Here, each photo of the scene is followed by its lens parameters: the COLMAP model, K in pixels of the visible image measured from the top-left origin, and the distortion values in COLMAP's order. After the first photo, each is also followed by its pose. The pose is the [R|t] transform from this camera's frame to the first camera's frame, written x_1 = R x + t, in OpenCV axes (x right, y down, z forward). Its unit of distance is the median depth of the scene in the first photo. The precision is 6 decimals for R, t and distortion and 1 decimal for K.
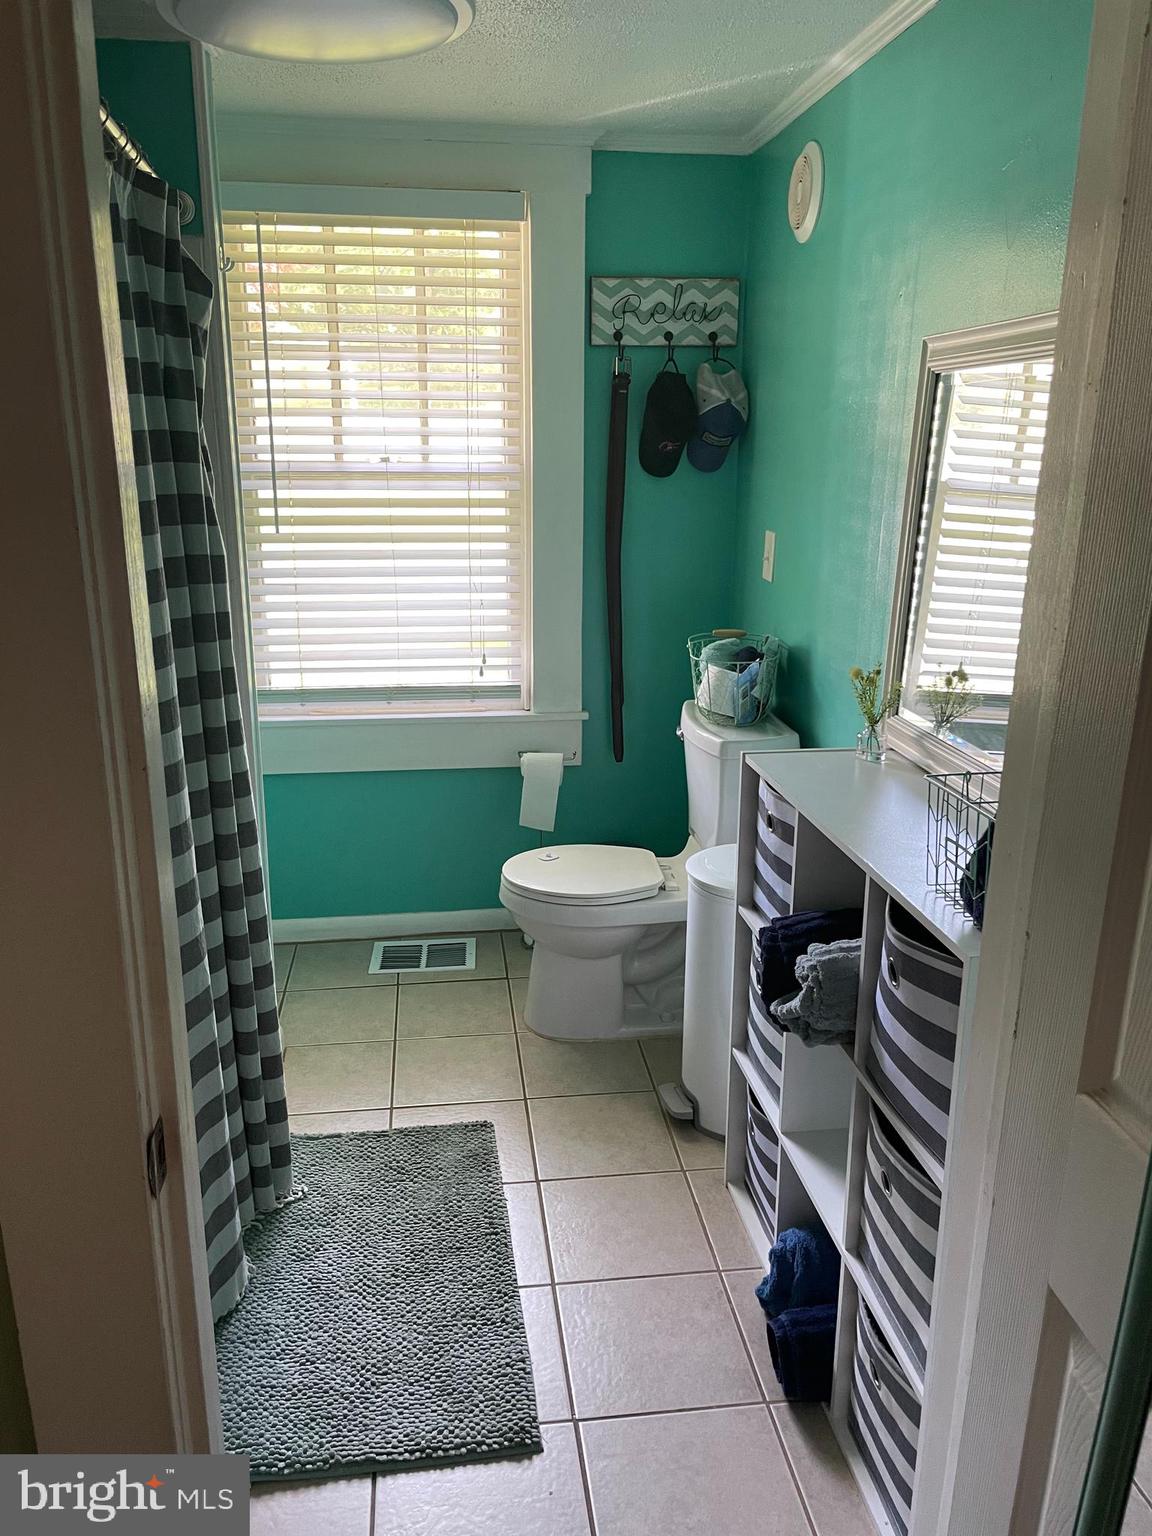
lens RADIAL K [[1170.6, 0, 579.7], [0, 1170.6, 782.4], [0, 0, 1]] dist [0.096585, -0.136438]
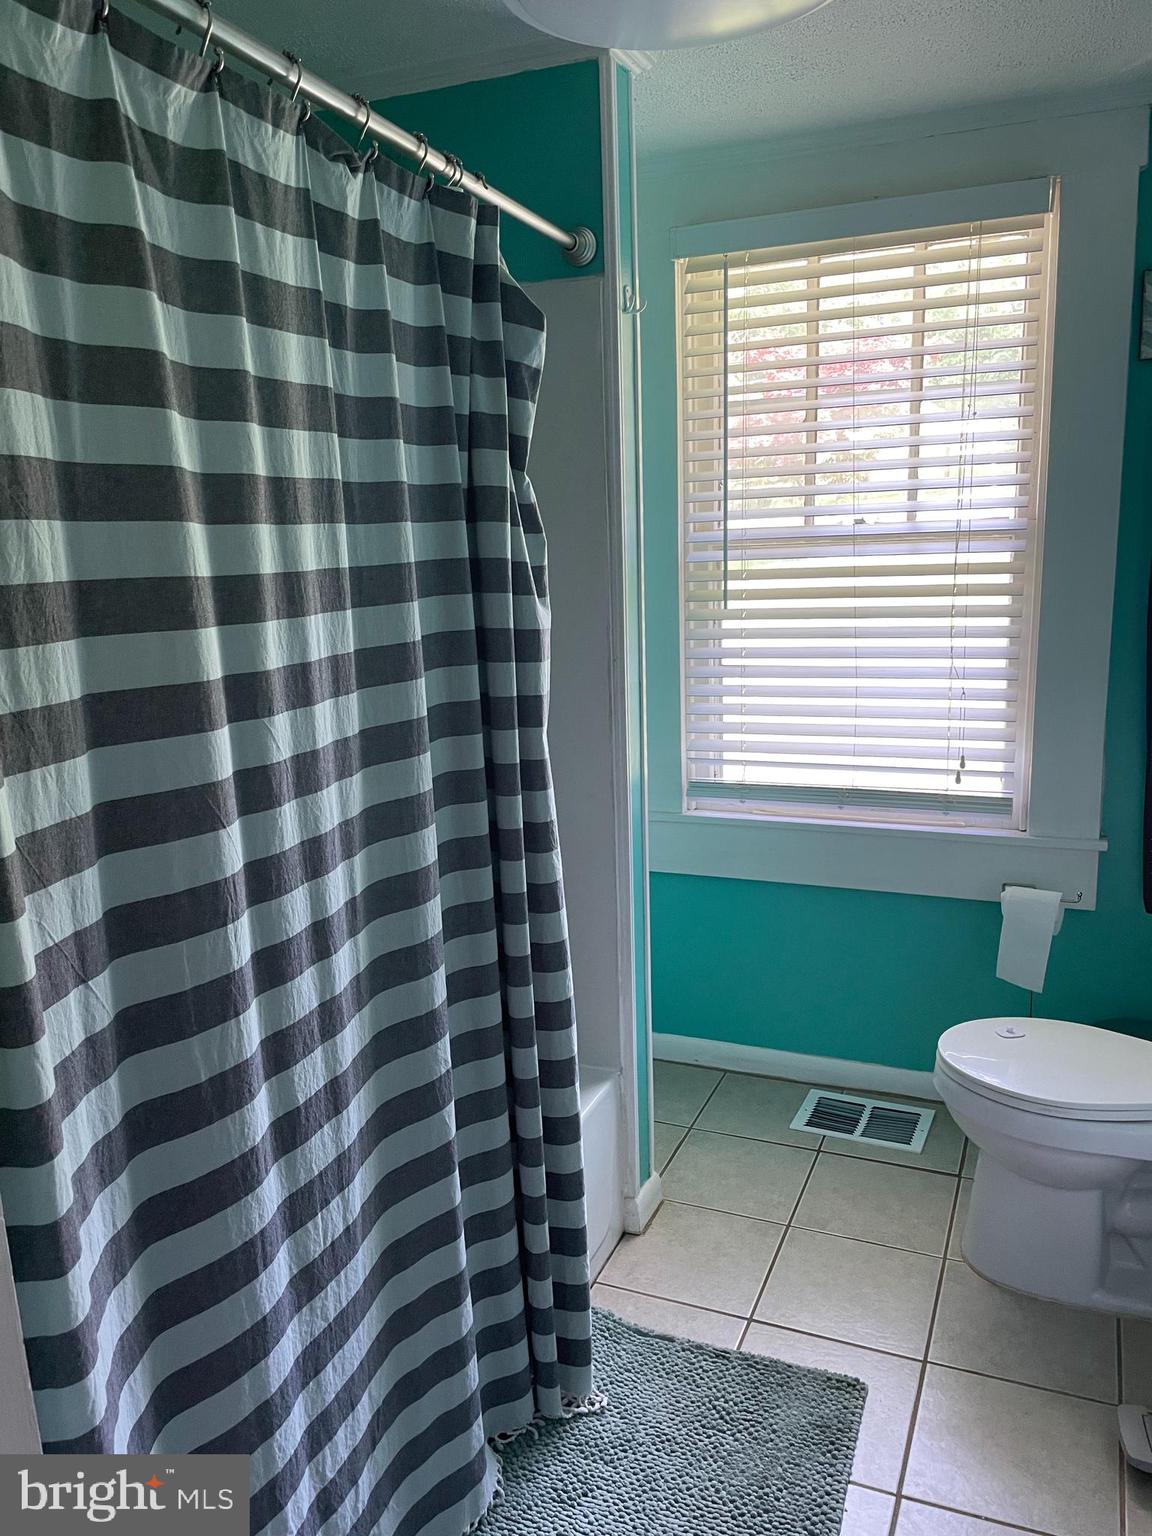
lens RADIAL K [[1170.6, 0, 579.7], [0, 1170.6, 782.4], [0, 0, 1]] dist [0.096585, -0.136438]
pose [[0.862010, 0.071323, -0.501848, 0.100818], [-0.105794, 0.993562, -0.040513, -0.033195], [0.495728, 0.088016, 0.864006, 0.190784]]
